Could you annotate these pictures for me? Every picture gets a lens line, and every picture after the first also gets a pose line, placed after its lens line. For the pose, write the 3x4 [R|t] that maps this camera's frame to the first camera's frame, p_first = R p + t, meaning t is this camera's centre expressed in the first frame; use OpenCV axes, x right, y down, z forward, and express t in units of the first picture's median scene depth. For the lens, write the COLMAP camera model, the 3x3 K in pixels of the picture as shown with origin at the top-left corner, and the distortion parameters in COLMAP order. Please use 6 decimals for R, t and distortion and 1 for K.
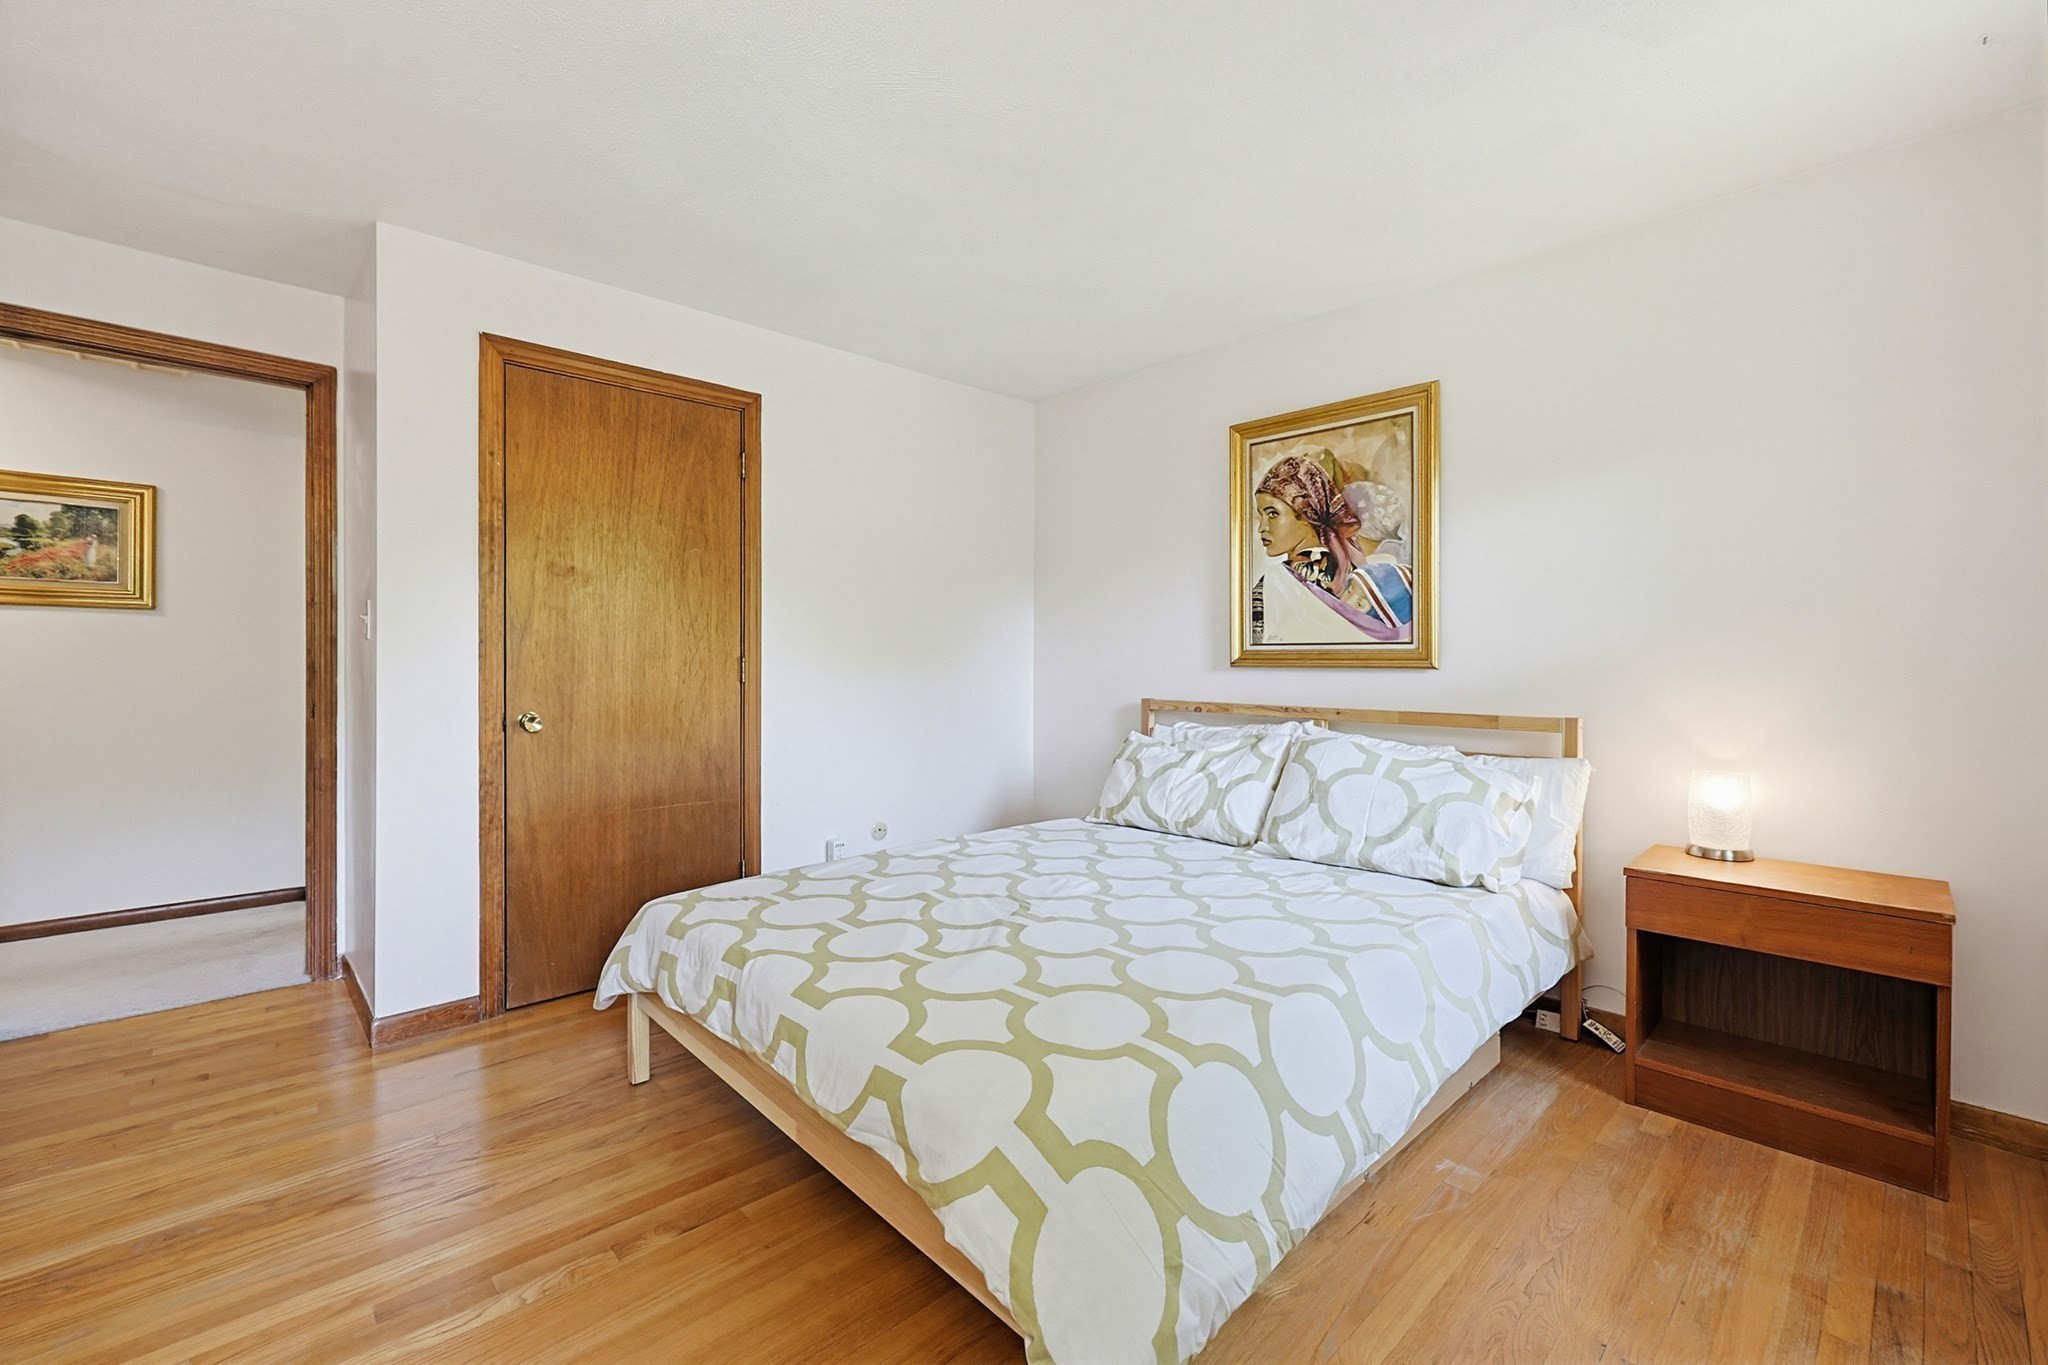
lens RADIAL K [[865.3, 0, 1020.9], [0, 865.3, 668.4], [0, 0, 1]] dist [-0.000244, -0.000008]
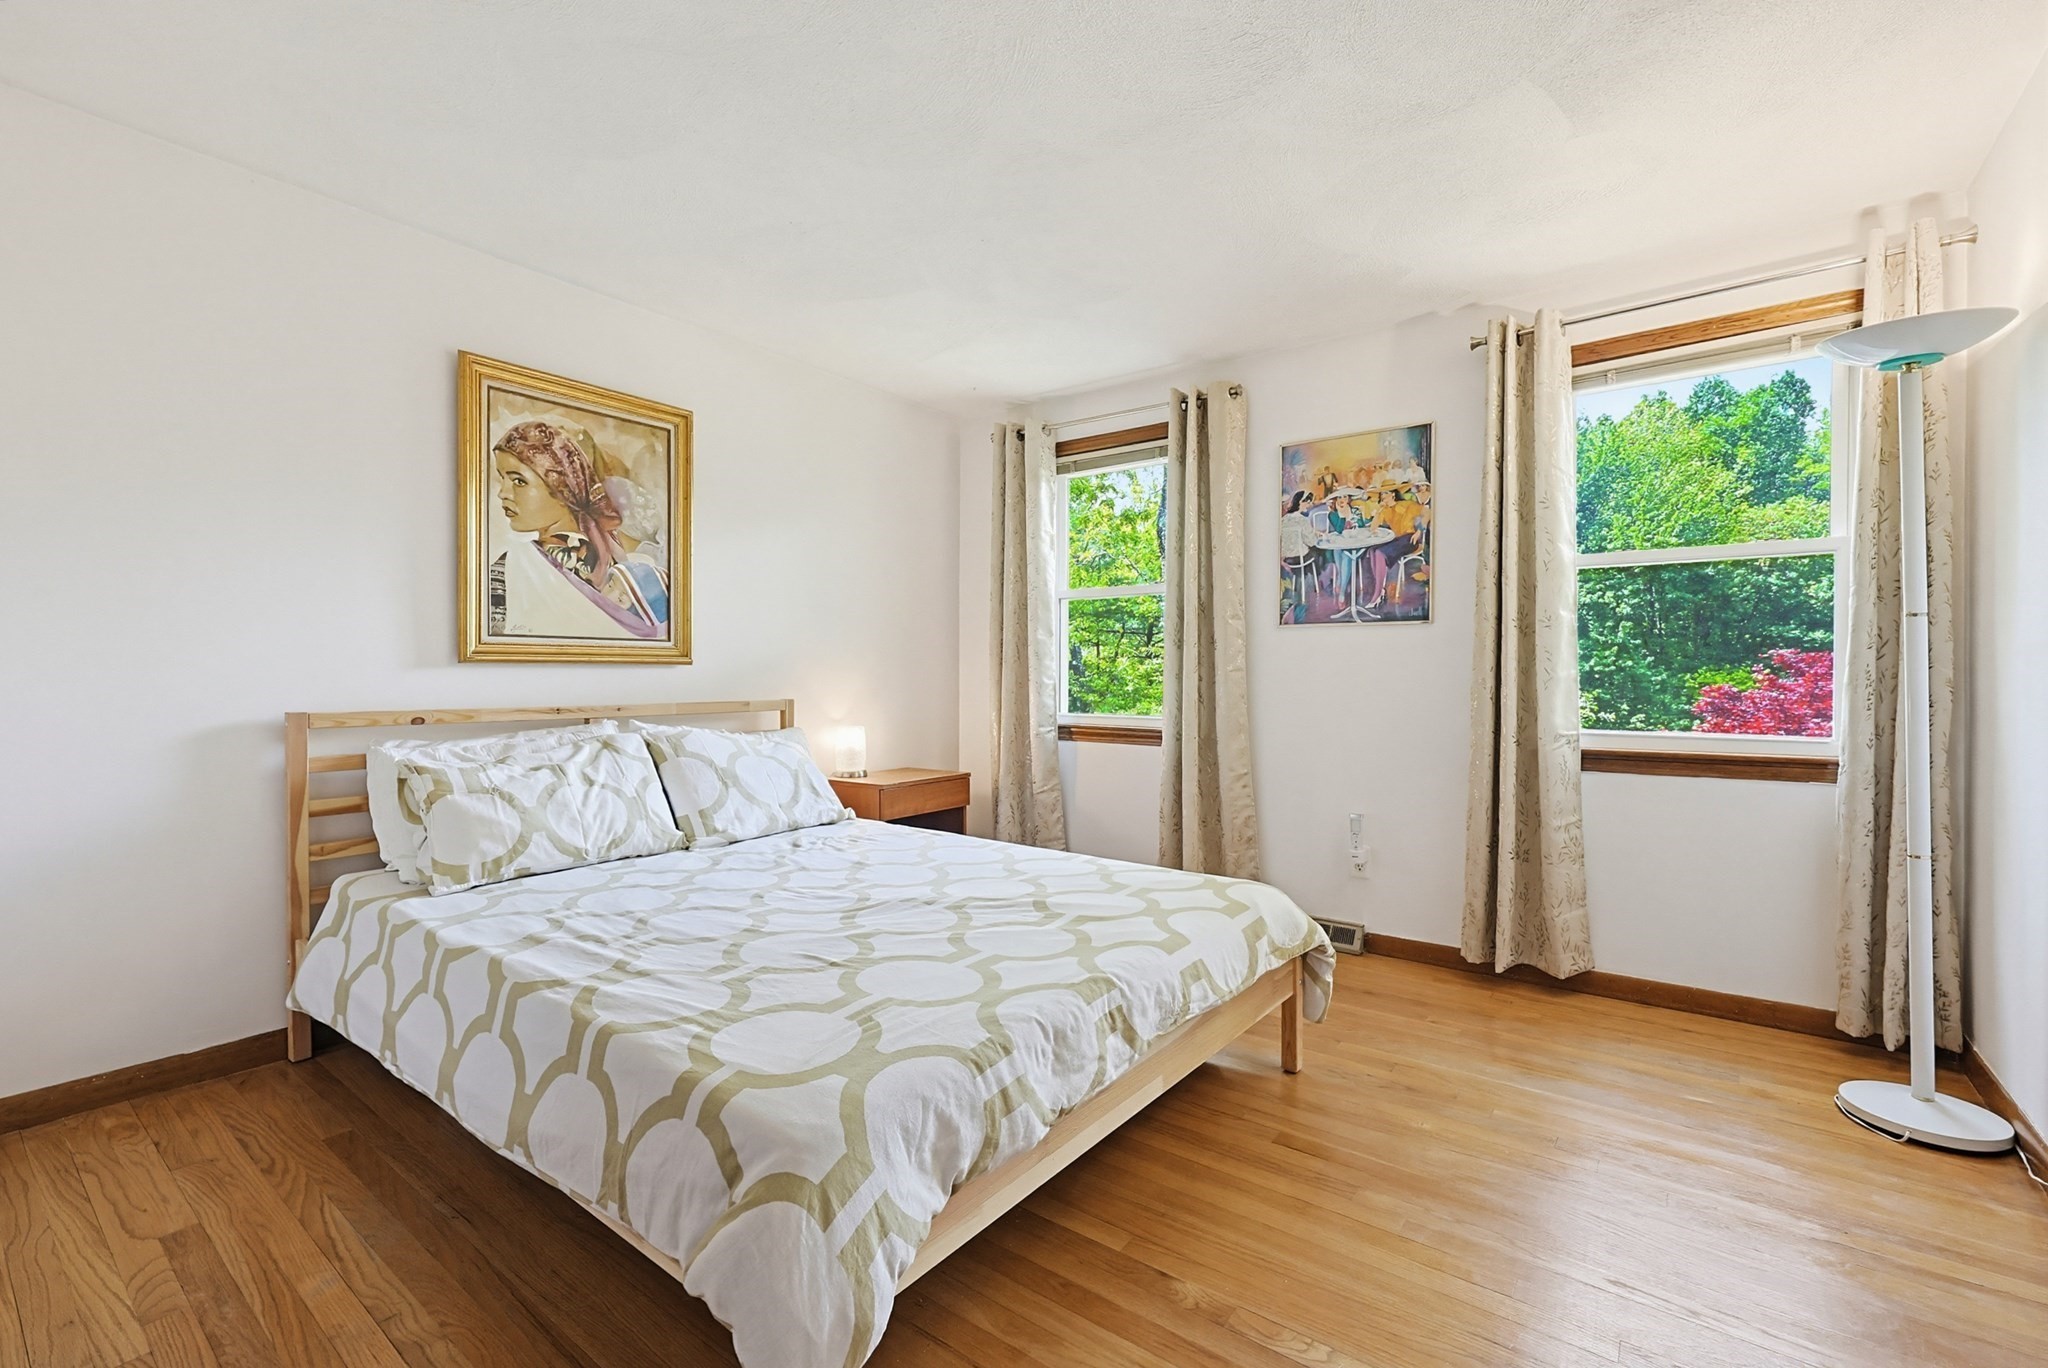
lens RADIAL K [[871.4, 0, 1025.2], [0, 871.4, 683.9], [0, 0, 1]] dist [-0.000452, 0.000001]
pose [[-0.157022, -0.015983, 0.987466, -0.667834], [0.009746, 0.999795, 0.017733, 0.009474], [-0.987547, 0.012409, -0.156834, 0.688234]]
